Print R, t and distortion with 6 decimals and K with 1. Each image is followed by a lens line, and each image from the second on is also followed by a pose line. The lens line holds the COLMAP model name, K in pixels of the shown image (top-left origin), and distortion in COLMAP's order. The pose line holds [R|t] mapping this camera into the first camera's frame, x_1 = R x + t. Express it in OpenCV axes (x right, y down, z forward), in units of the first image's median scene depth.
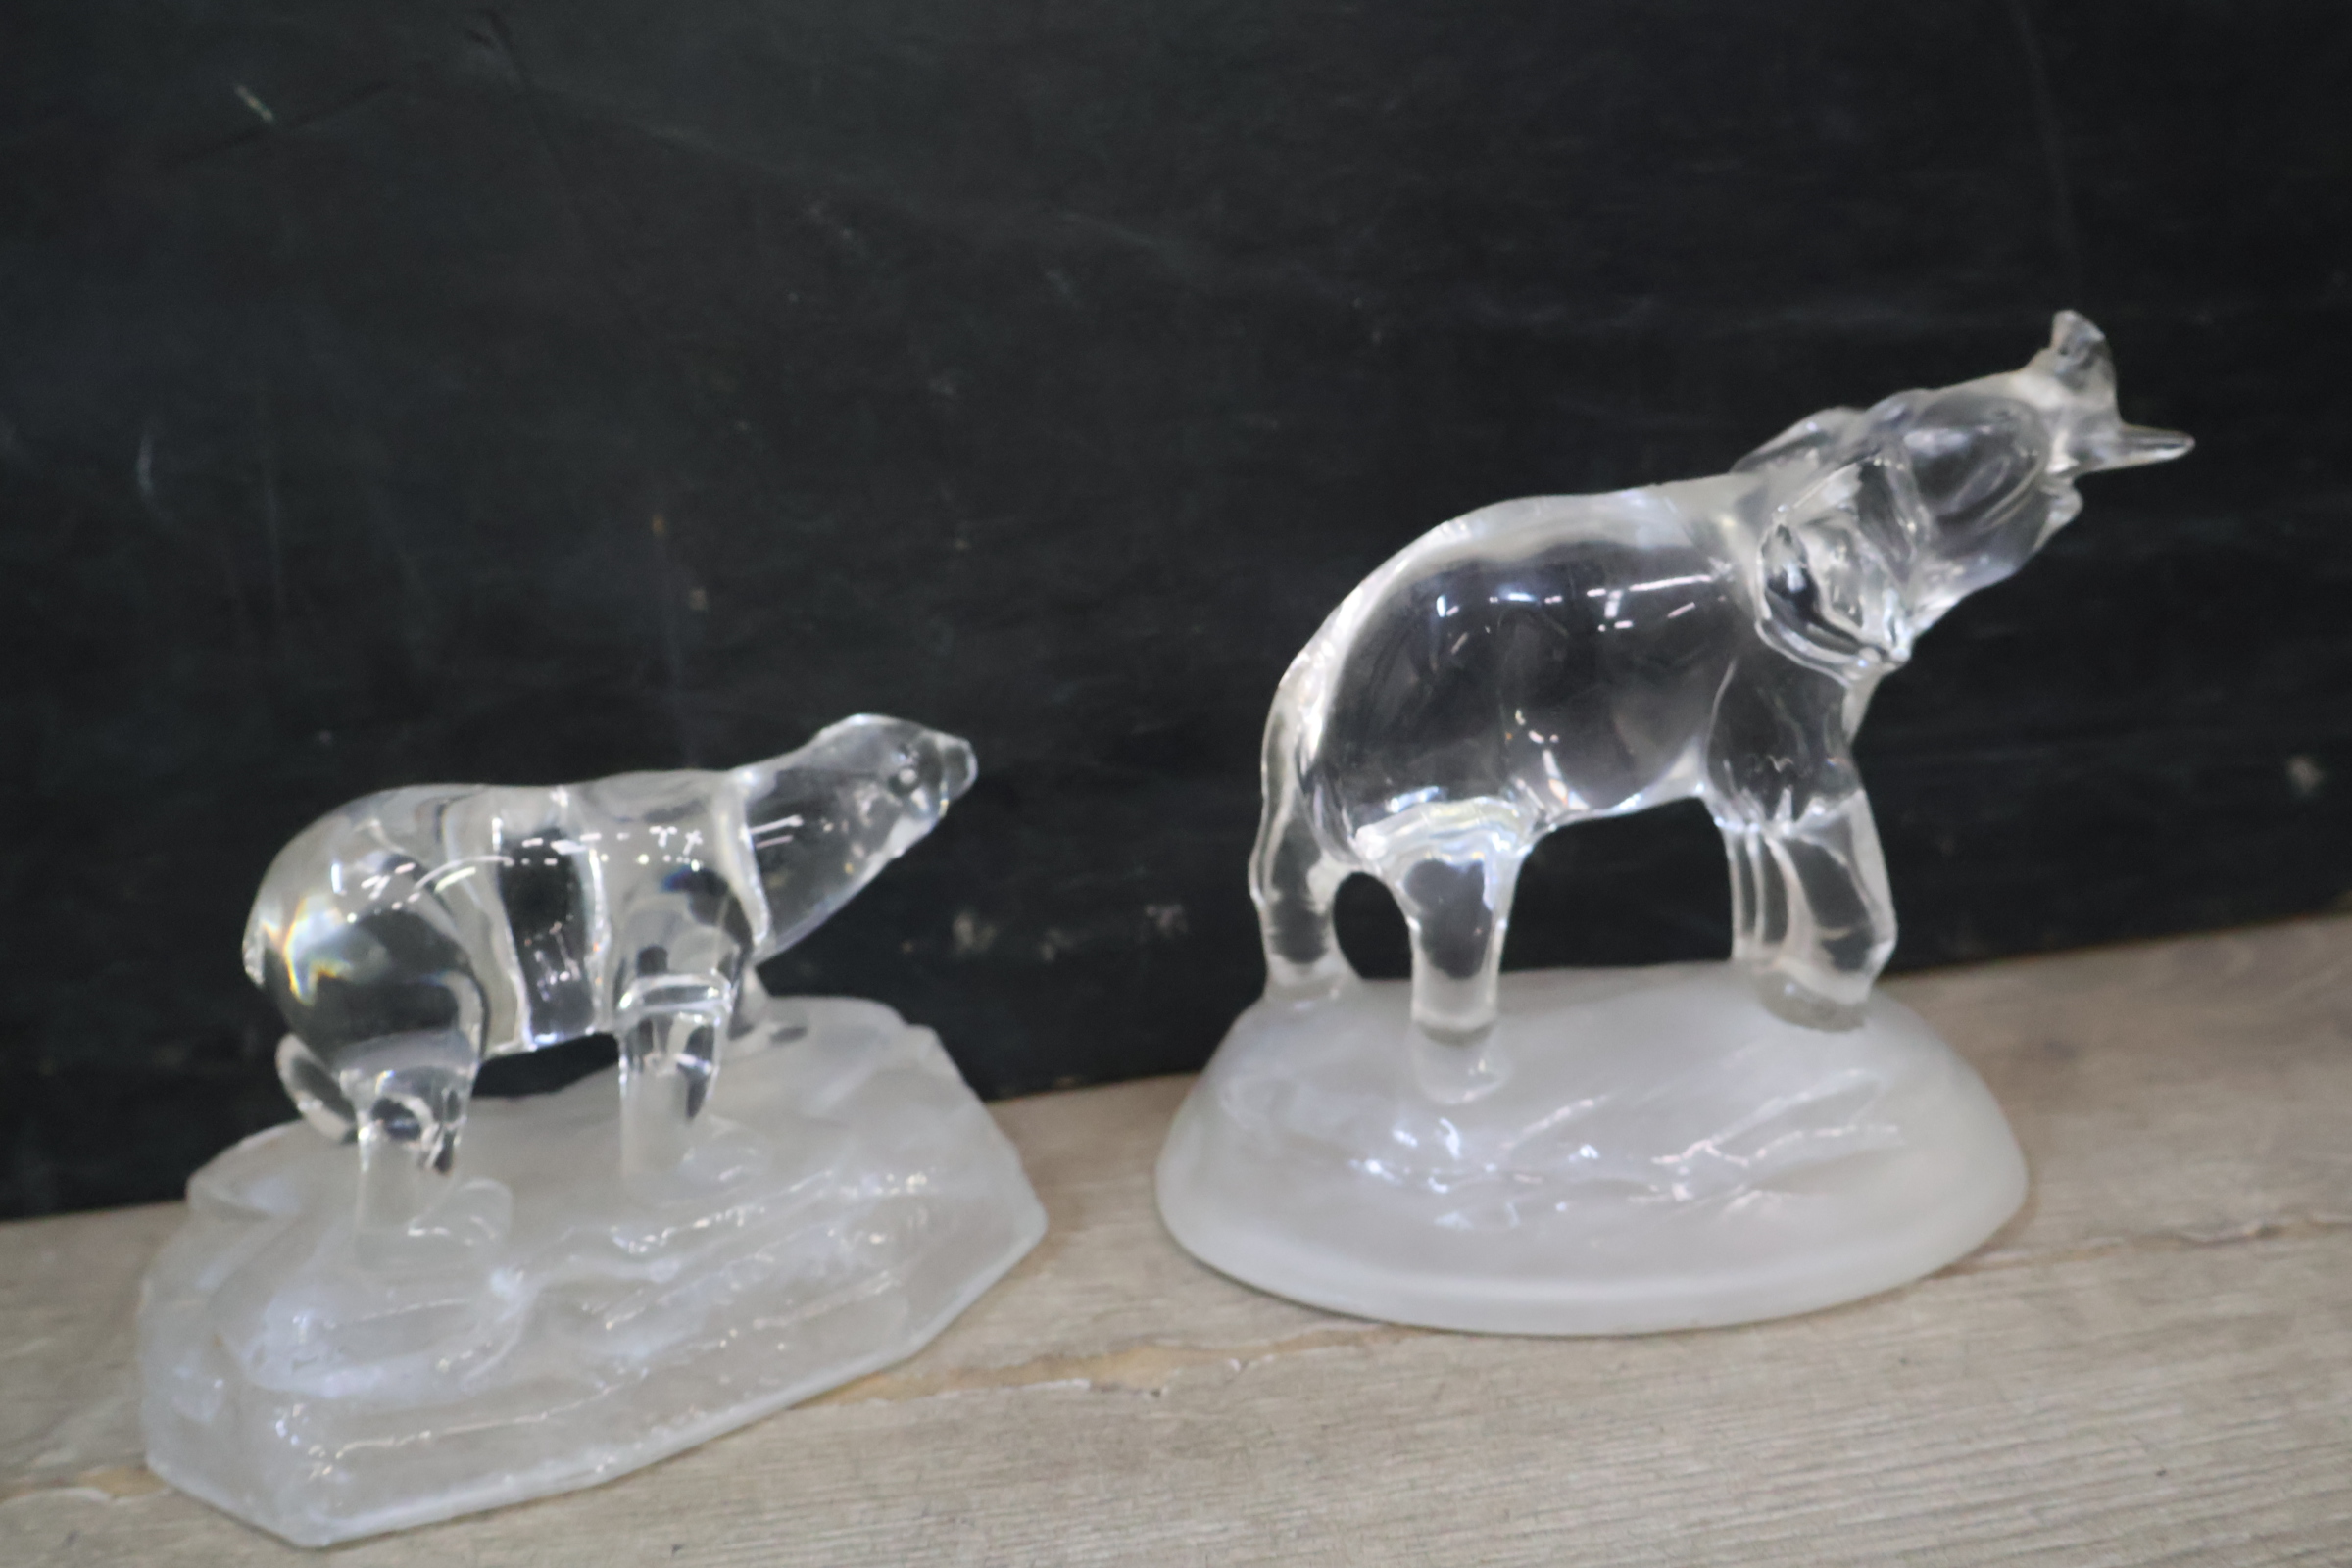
lens RADIAL K [[2554.7, 0, 1176.0], [0, 2554.7, 784.0], [0, 0, 1]] dist [0.017407, -0.005841]
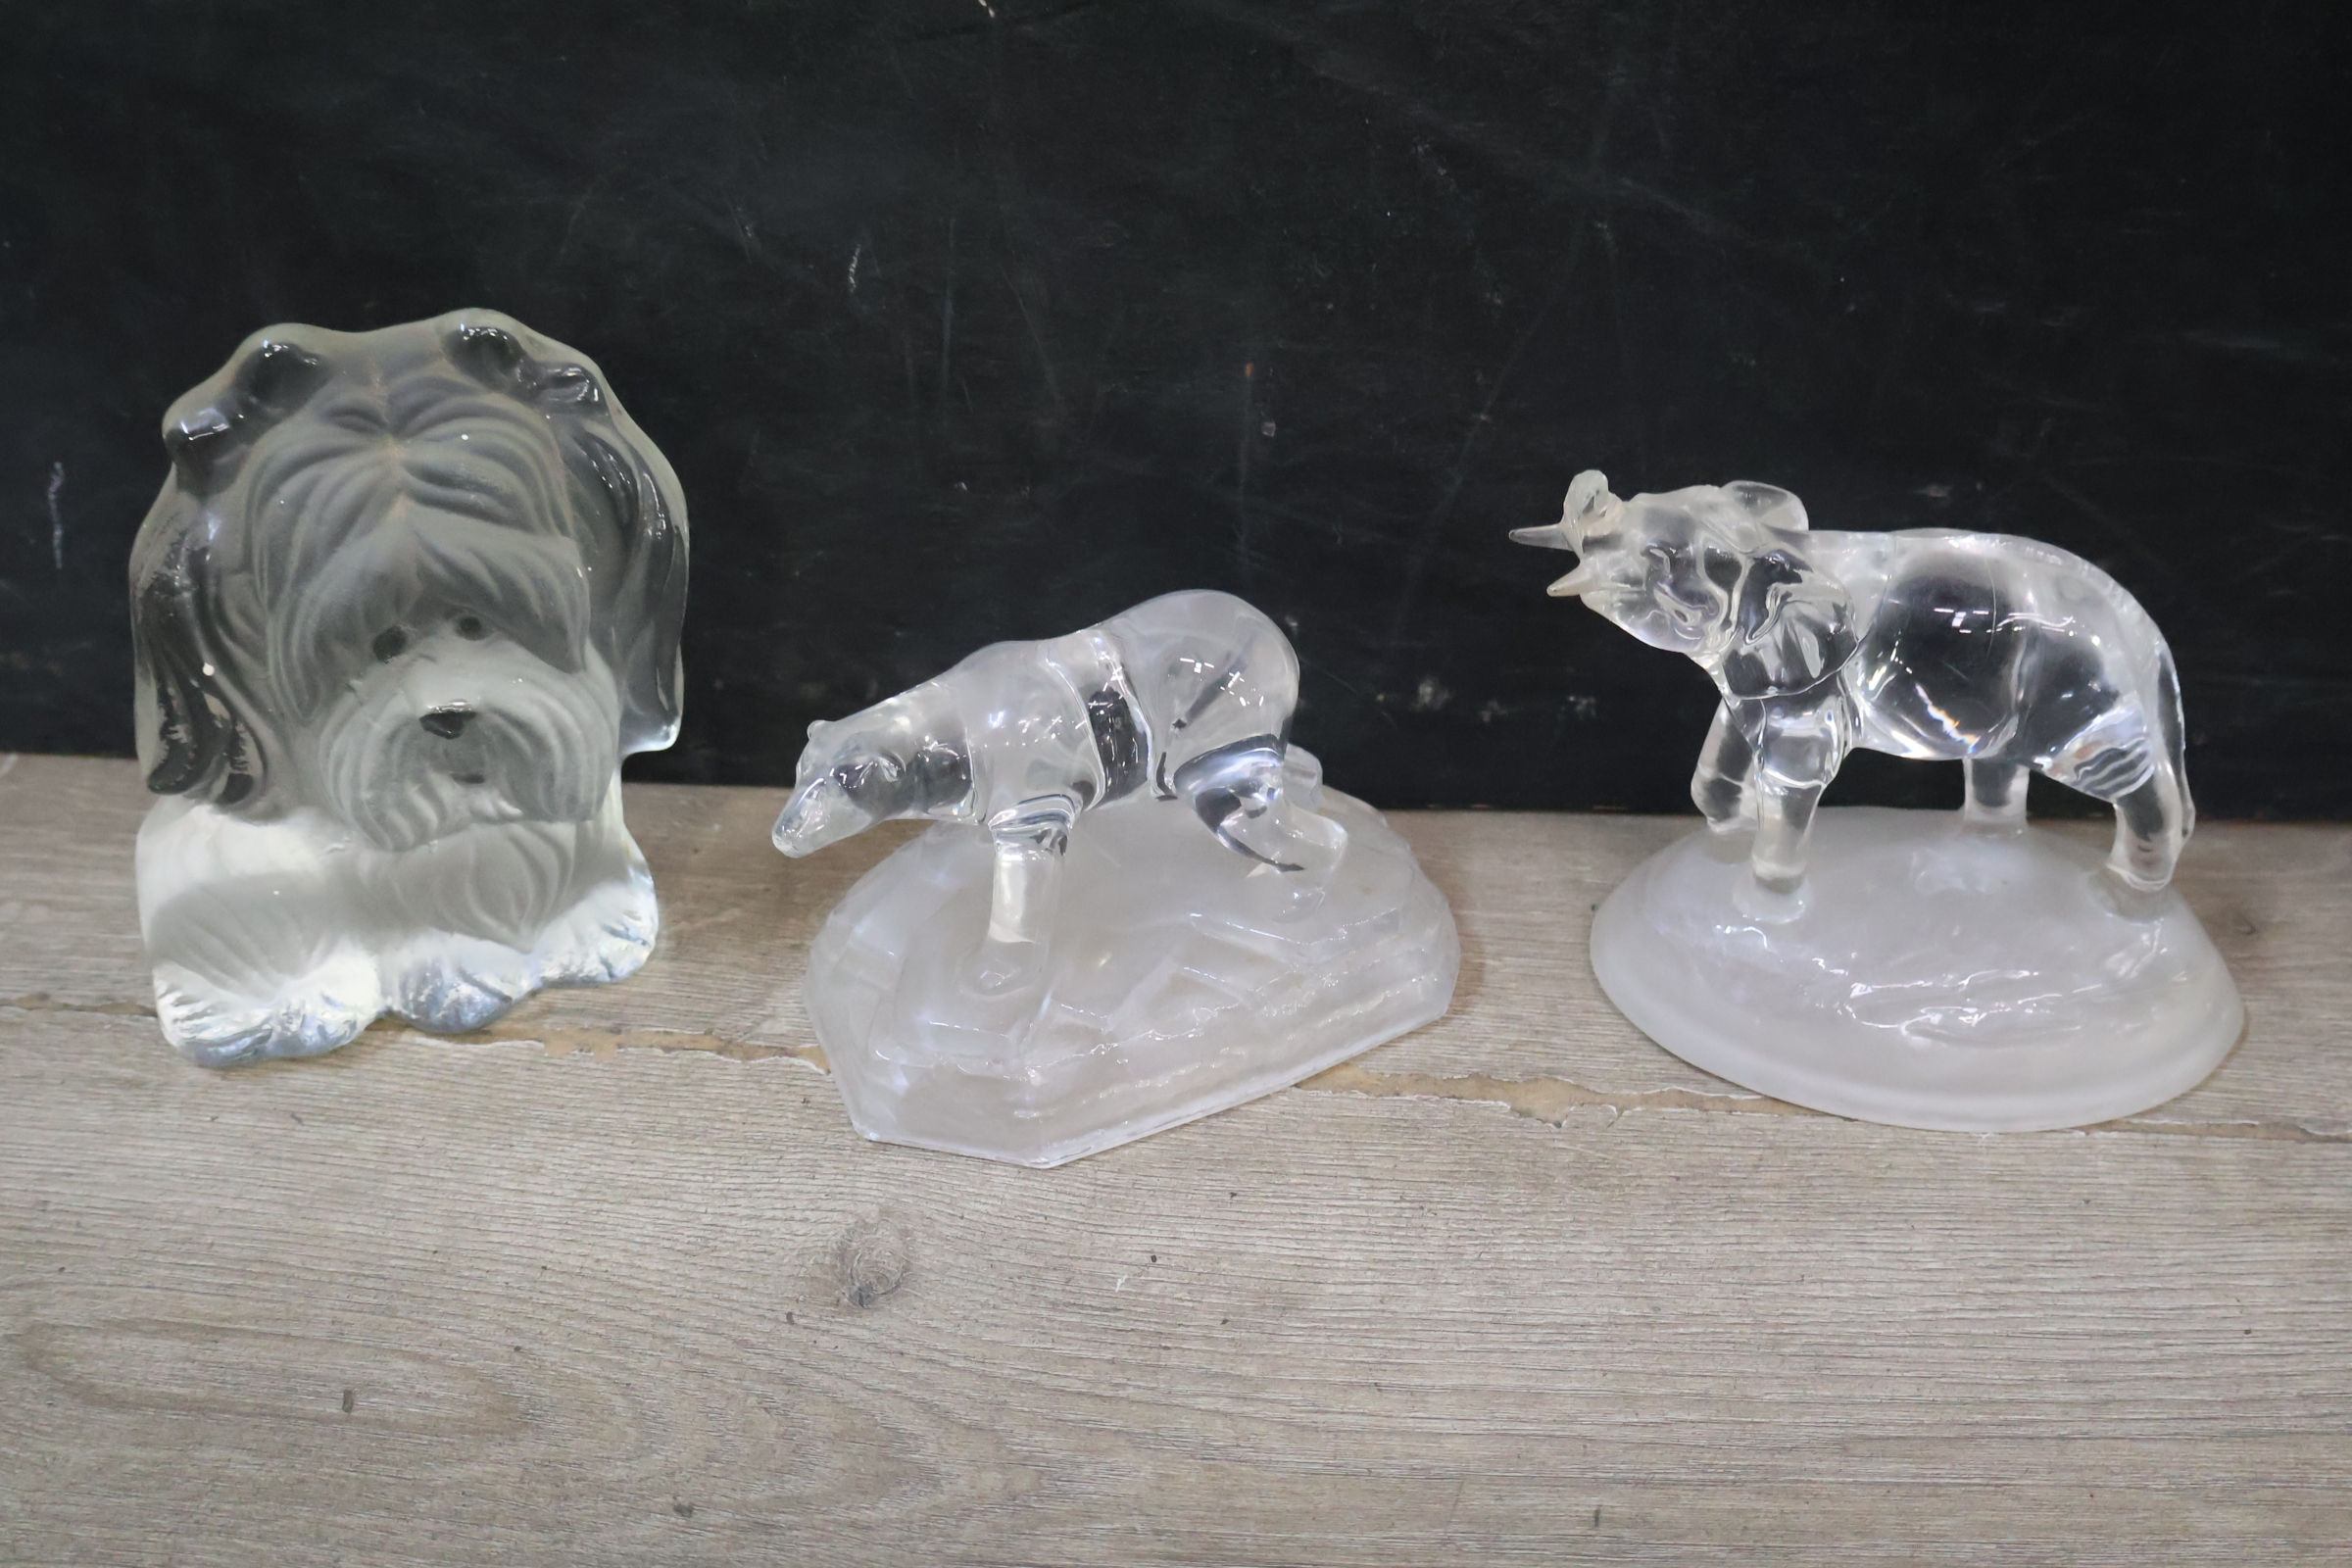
lens RADIAL K [[2570.4, 0, 1167.8], [0, 2570.4, 778.3], [0, 0, 1]] dist [0.012742, 0.005345]
pose [[0.988752, 0.148576, -0.017177, -0.237608], [-0.135069, 0.936331, 0.324100, -0.396907], [0.064237, -0.318134, 0.945867, -0.328633]]
